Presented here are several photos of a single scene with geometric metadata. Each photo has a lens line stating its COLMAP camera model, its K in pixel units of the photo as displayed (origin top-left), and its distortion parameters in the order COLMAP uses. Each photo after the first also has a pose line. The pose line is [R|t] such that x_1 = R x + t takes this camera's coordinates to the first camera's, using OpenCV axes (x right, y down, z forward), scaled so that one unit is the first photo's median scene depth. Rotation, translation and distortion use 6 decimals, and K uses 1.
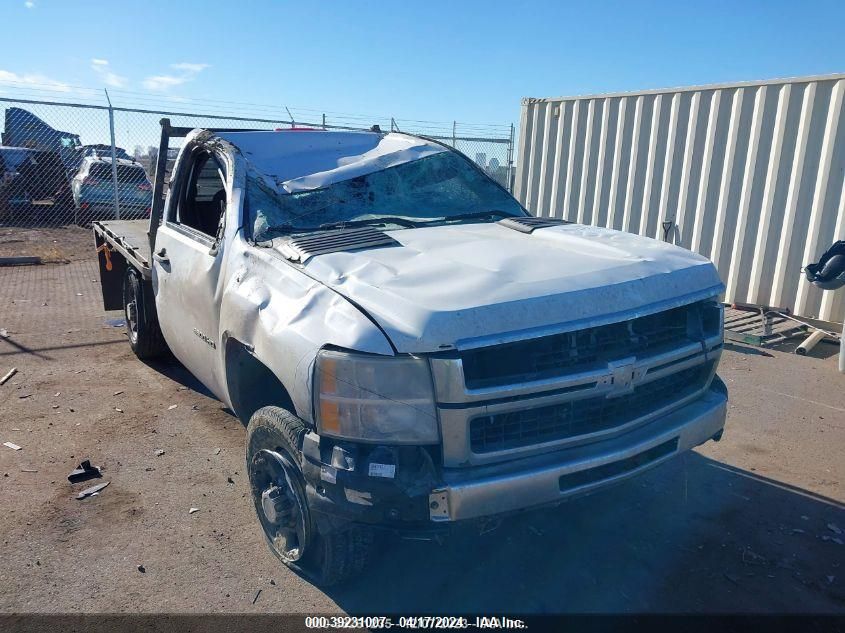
lens RADIAL K [[662.0, 0, 432.7], [0, 662.0, 314.1], [0, 0, 1]] dist [0.104283, -0.151710]
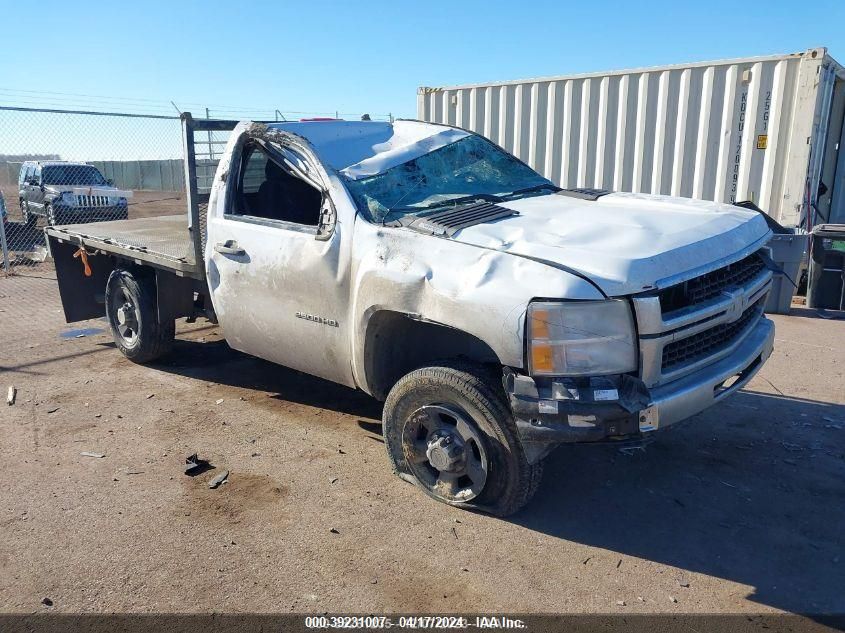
lens RADIAL K [[662.0, 0, 432.7], [0, 662.0, 314.1], [0, 0, 1]] dist [0.104283, -0.151710]
pose [[0.966714, -0.097164, 0.236693, -0.476382], [0.094057, 0.995267, 0.024411, 0.022421], [-0.237945, -0.001336, 0.971278, -0.071373]]
